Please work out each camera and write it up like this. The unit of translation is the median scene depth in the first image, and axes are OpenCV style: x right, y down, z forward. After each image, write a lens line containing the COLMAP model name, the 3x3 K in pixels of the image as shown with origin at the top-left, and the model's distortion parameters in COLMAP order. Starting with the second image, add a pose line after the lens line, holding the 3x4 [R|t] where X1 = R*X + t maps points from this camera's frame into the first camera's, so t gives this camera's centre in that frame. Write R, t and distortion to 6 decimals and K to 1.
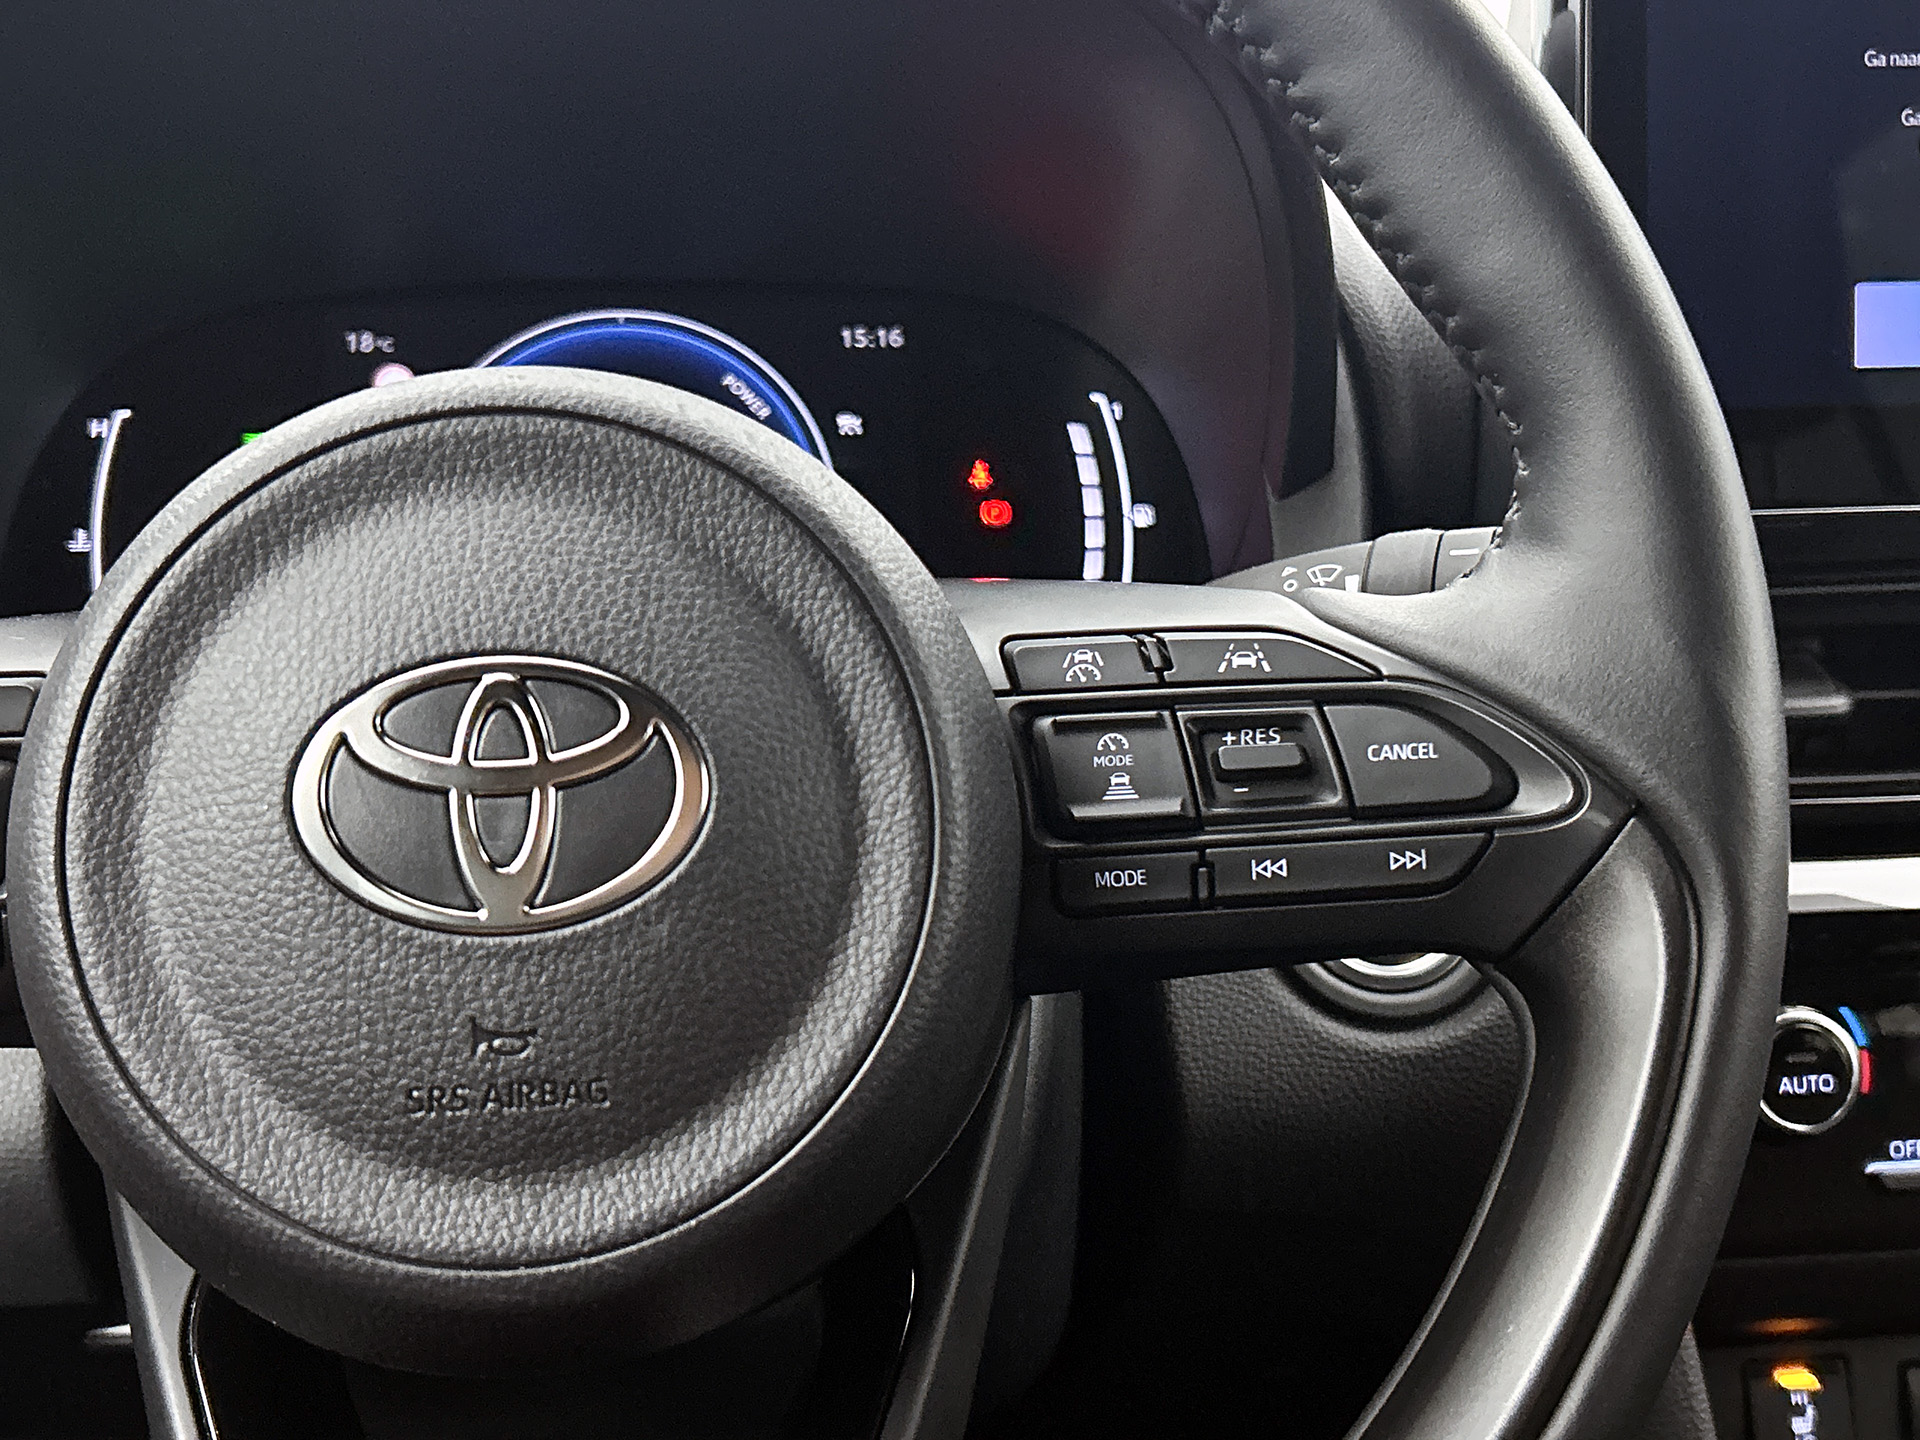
lens RADIAL K [[2332.1, 0, 966.1], [0, 2332.1, 731.3], [0, 0, 1]] dist [0.220312, -0.646008]
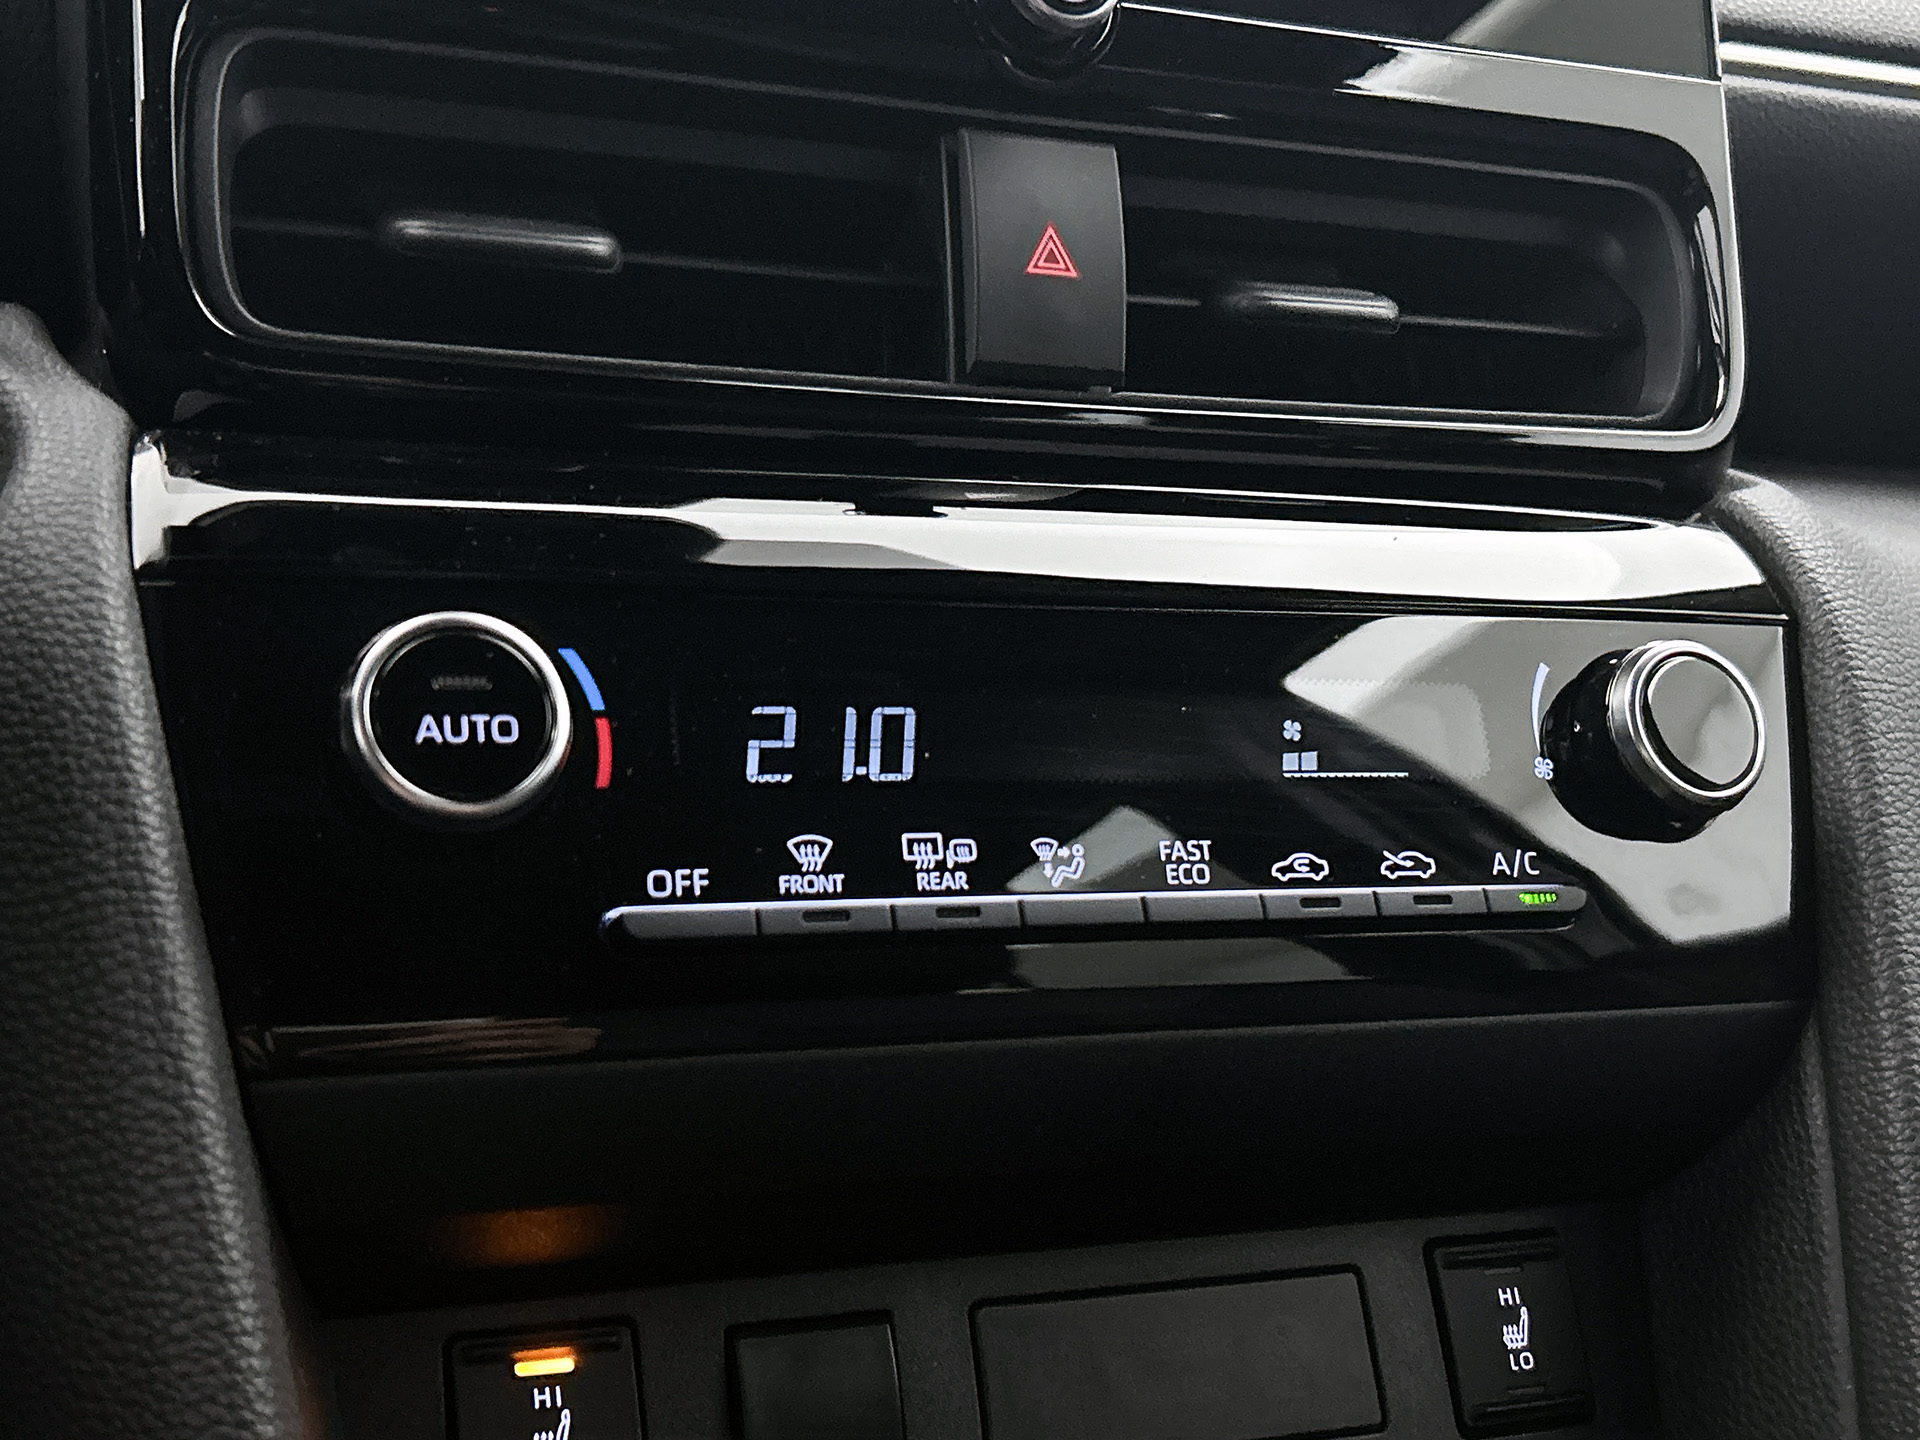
lens RADIAL K [[2332.1, 0, 966.1], [0, 2332.1, 731.3], [0, 0, 1]] dist [0.220312, -0.646008]
pose [[0.958071, 0.017985, 0.285967, 0.471866], [0.044585, 0.976514, -0.210788, 0.417767], [-0.283042, 0.214700, 0.934768, 0.681898]]
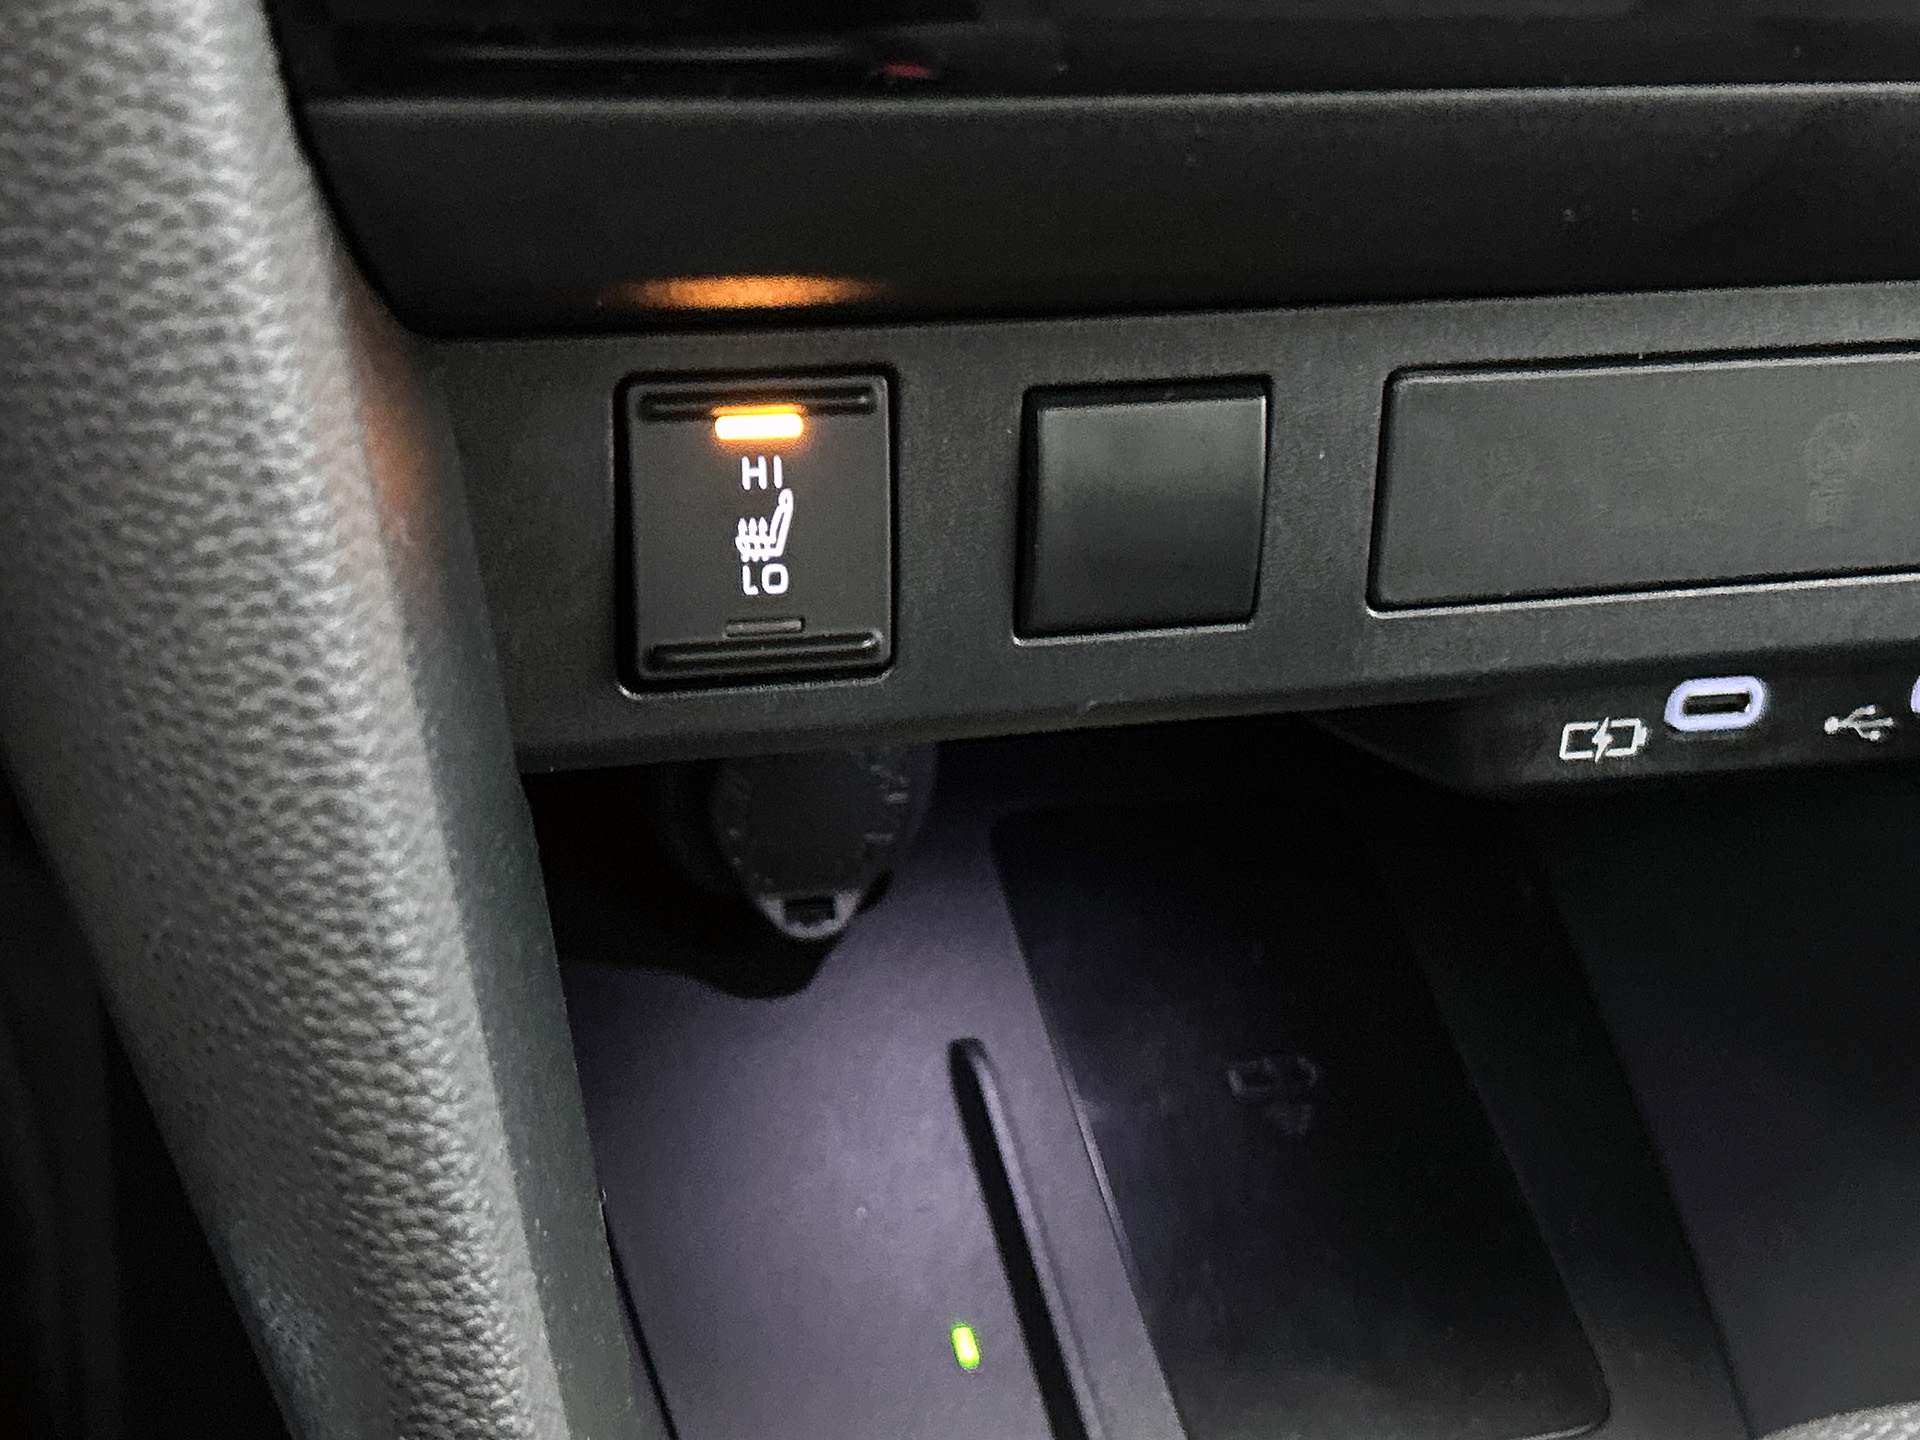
lens RADIAL K [[2752.6, 0, 957.4], [0, 2752.6, 663.4], [0, 0, 1]] dist [0.179376, -0.672619]
pose [[0.979419, 0.005415, 0.201764, 0.487702], [-0.088606, 0.909700, 0.405704, 0.206132], [-0.181347, -0.415232, 0.891457, 0.968123]]
